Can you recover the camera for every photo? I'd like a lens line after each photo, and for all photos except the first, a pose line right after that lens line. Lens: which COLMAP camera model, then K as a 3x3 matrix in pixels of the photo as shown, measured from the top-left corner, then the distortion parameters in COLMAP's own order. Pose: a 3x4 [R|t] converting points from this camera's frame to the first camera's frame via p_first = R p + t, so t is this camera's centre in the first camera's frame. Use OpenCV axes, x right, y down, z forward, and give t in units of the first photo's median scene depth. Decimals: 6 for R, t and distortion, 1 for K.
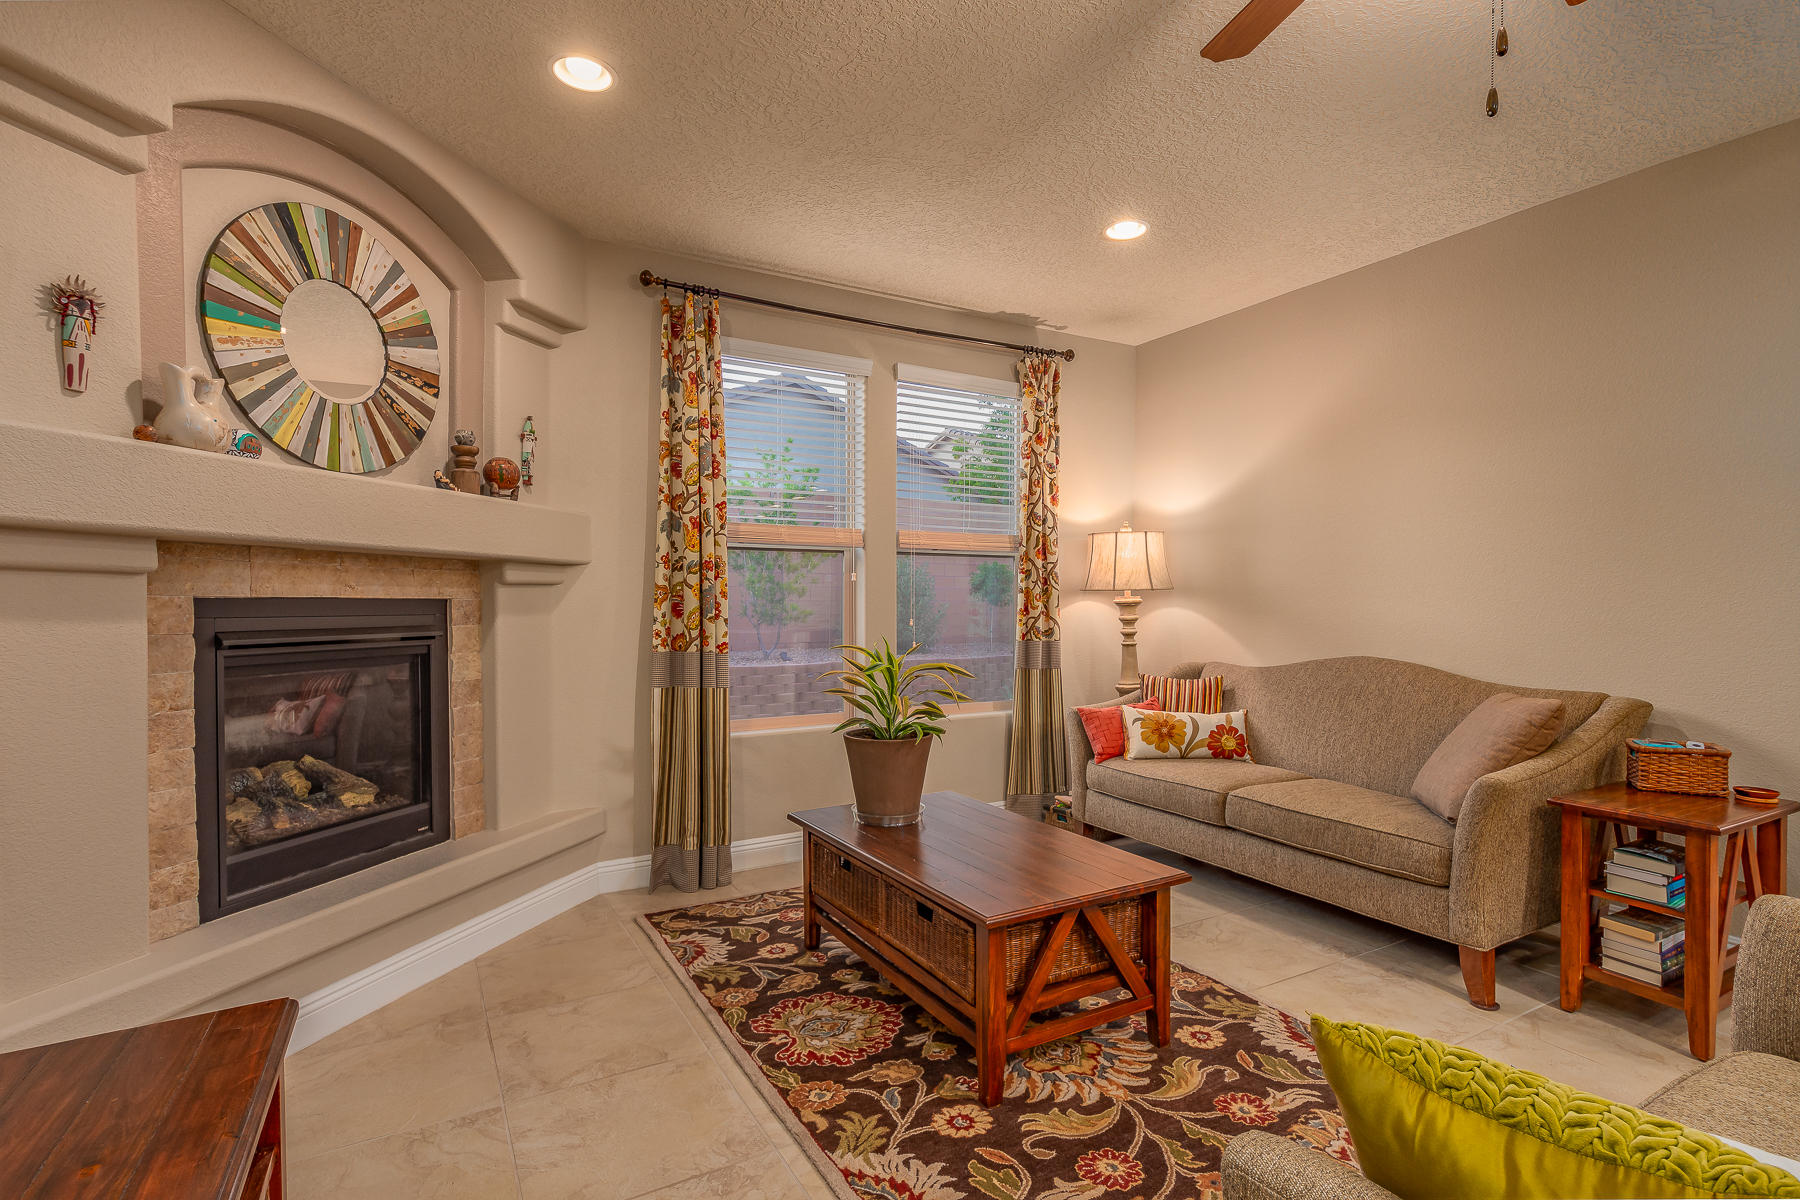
lens RADIAL K [[868.4, 0, 901.8], [0, 868.4, 610.7], [0, 0, 1]] dist [0.000012, -0.000212]
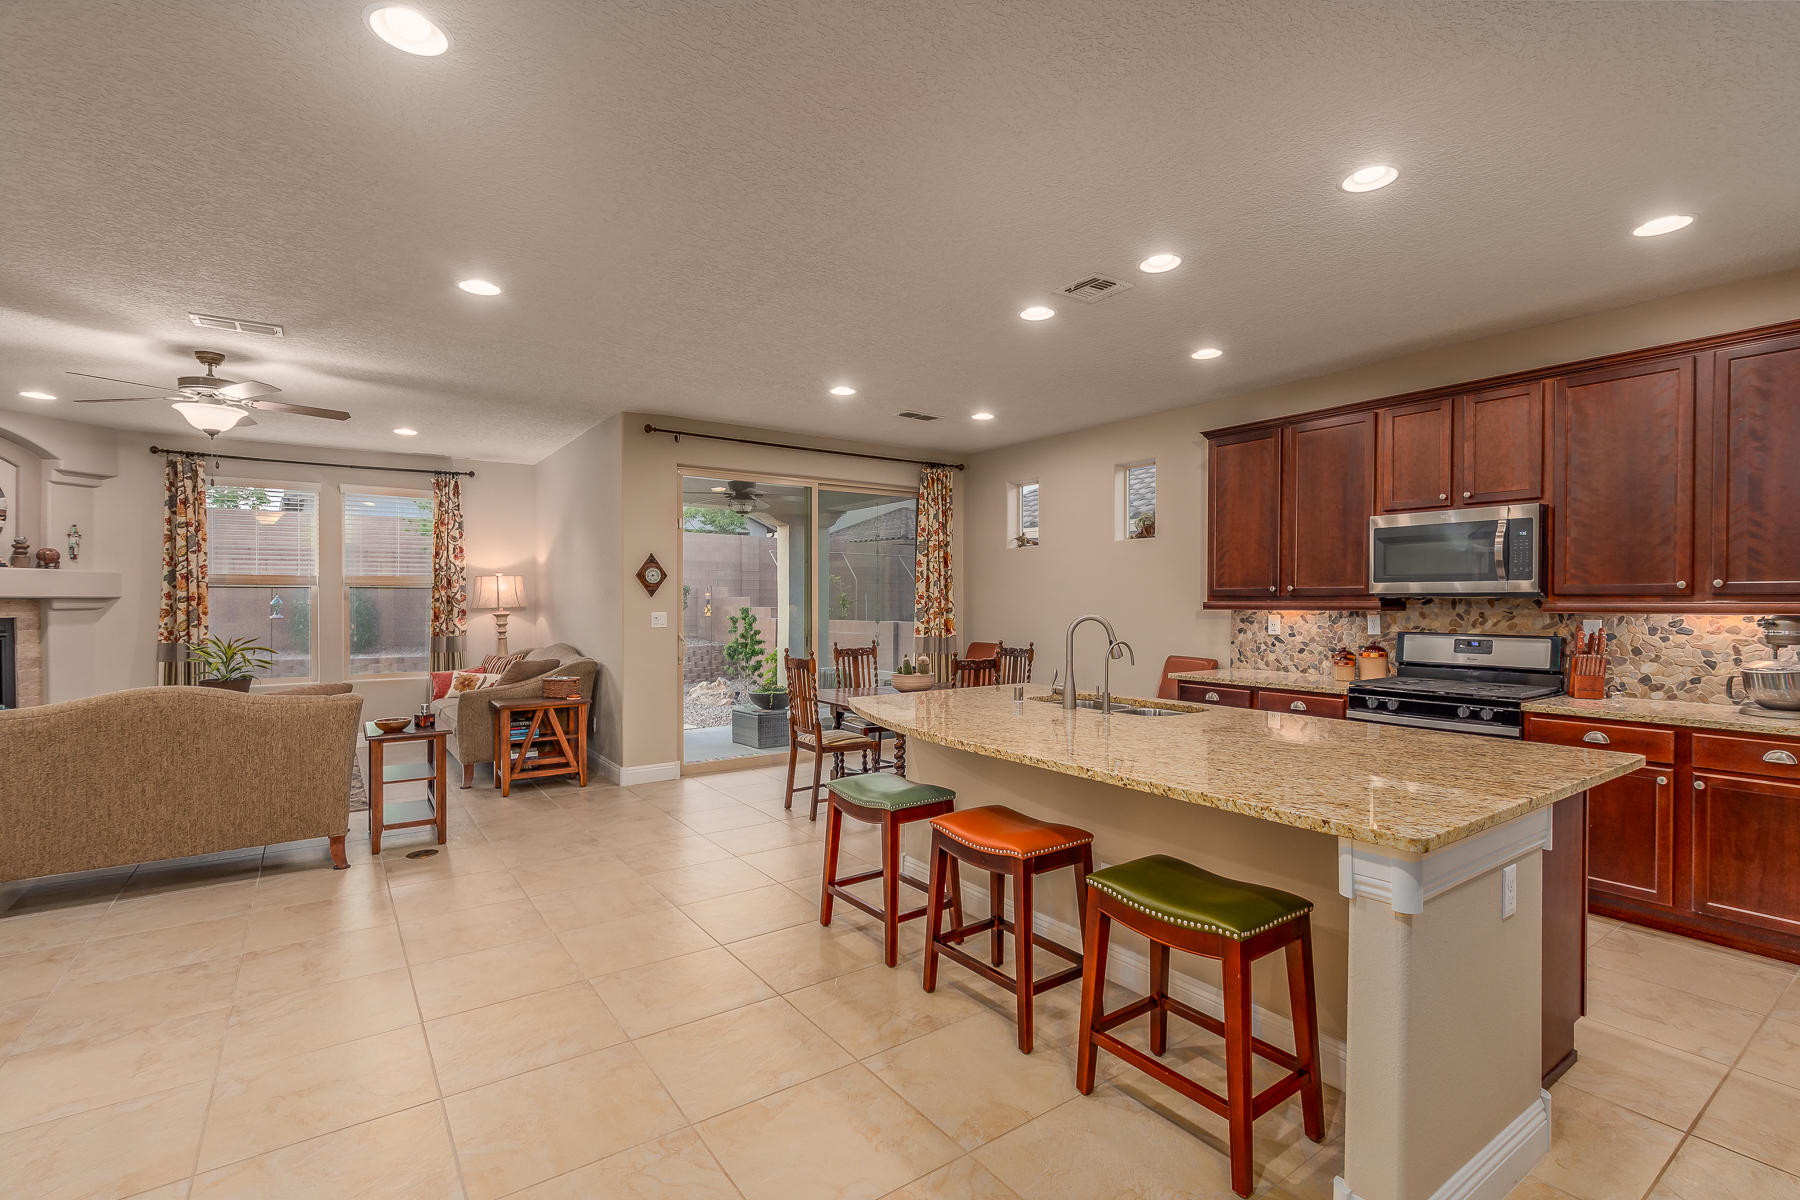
lens RADIAL K [[819.8, 0, 899.0], [0, 819.8, 605.5], [0, 0, 1]] dist [0.001348, 0.001518]
pose [[0.996032, -0.002534, 0.088956, 1.353493], [0.002852, 0.999990, -0.003448, -0.029158], [-0.088946, 0.003688, 0.996030, -1.095182]]
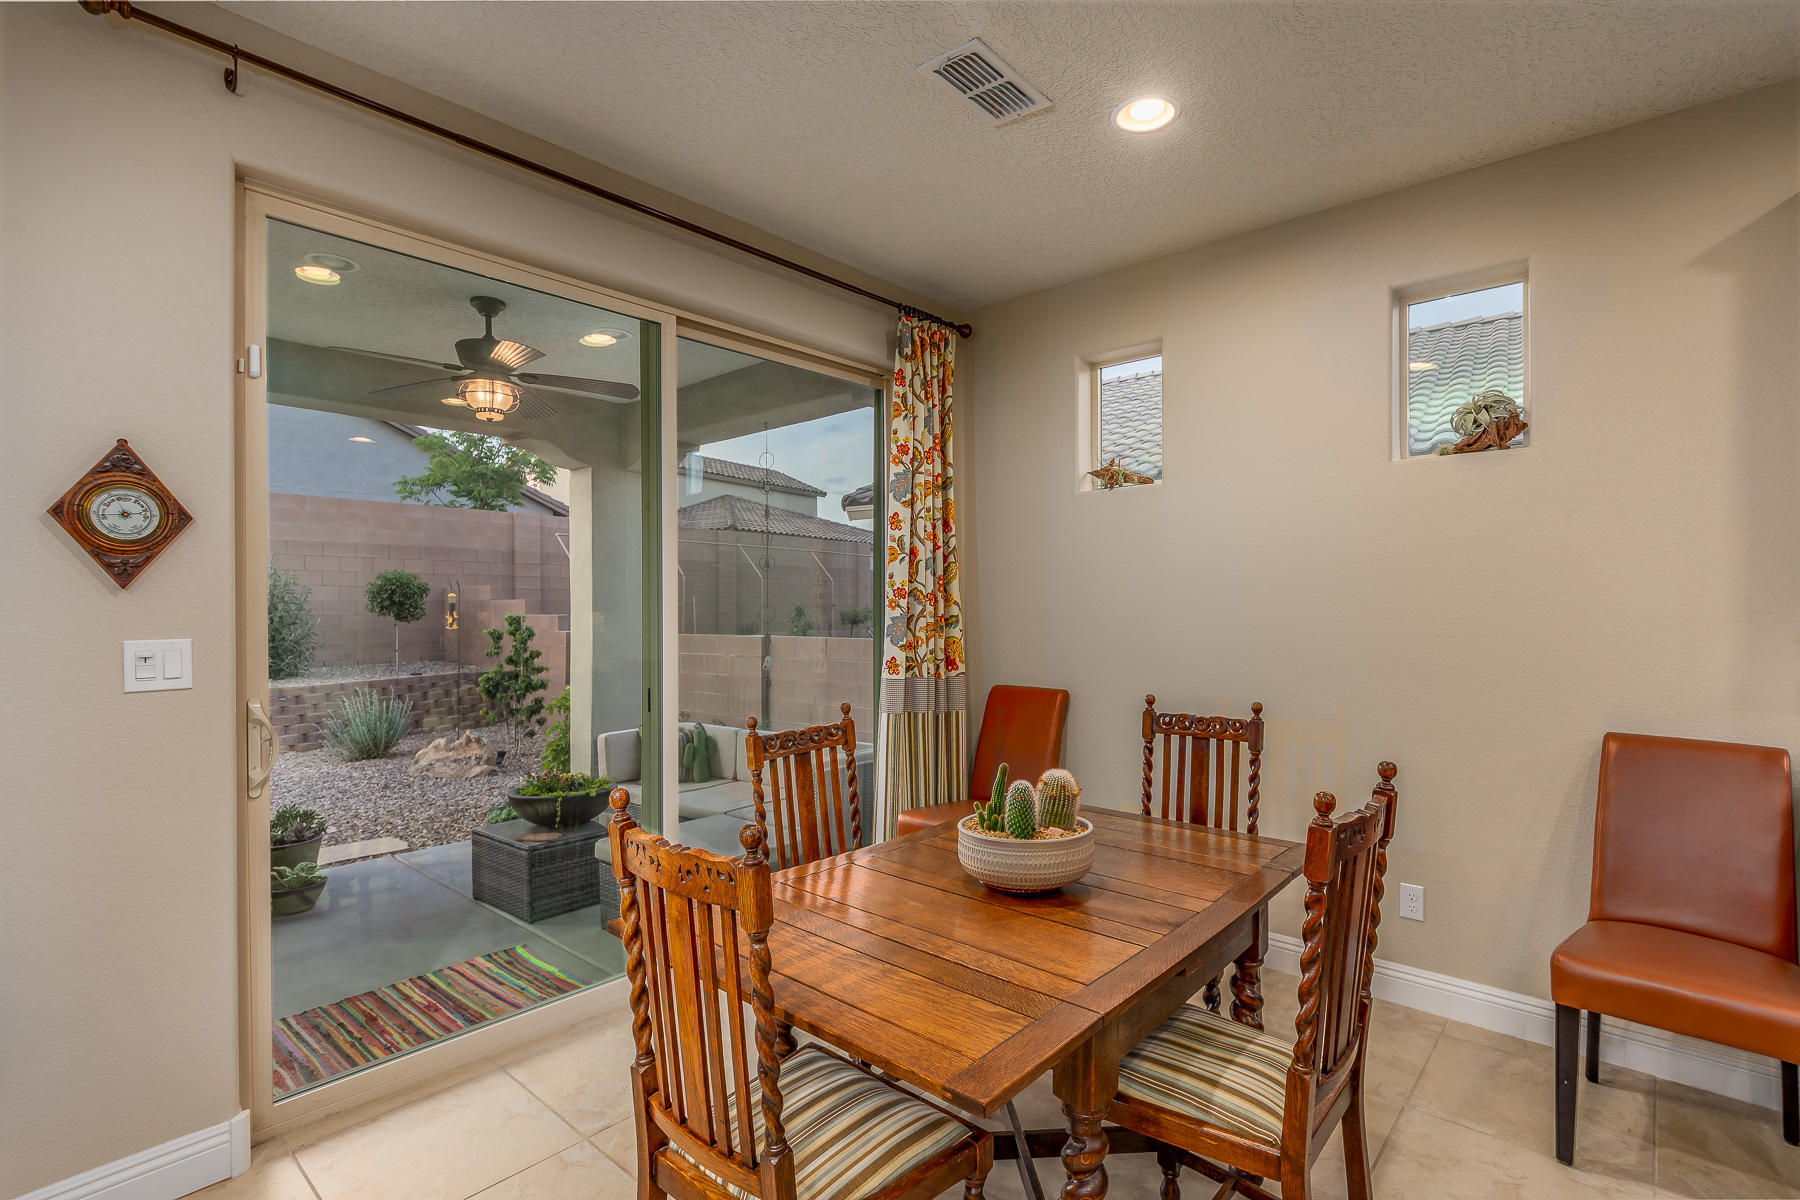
lens RADIAL K [[846.6, 0, 899.1], [0, 846.6, 605.6], [0, 0, 1]] dist [0.001537, -0.000260]
pose [[0.950427, -0.006102, 0.310887, 1.275126], [0.008973, 0.999929, -0.007804, -0.035518], [-0.310817, 0.010206, 0.950415, 0.120018]]
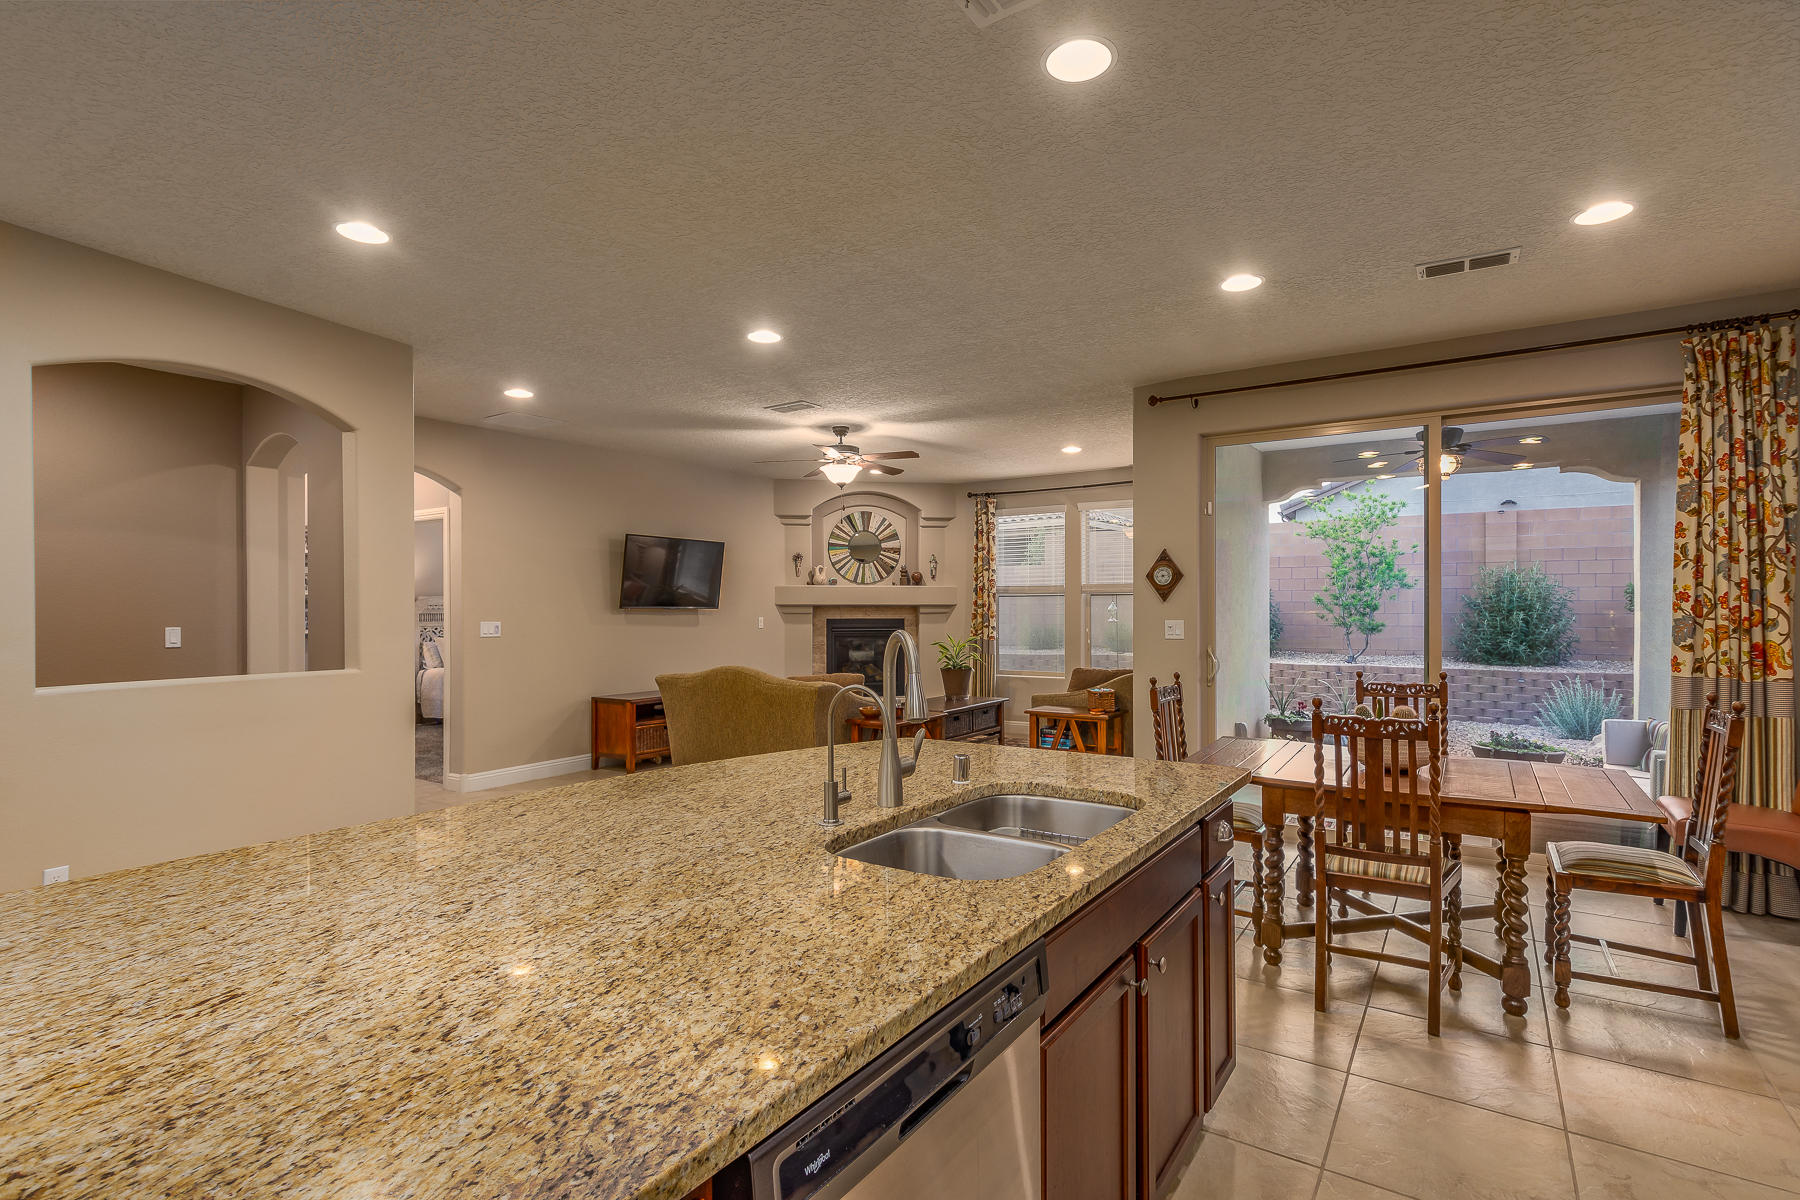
lens RADIAL K [[860.6, 0, 928.5], [0, 860.6, 608.0], [0, 0, 1]] dist [0.001274, 0.000729]
pose [[0.455995, -0.003336, -0.889976, 2.205717], [-0.004341, 0.999973, -0.005972, -0.032947], [0.889972, 0.006587, 0.455968, -0.319101]]
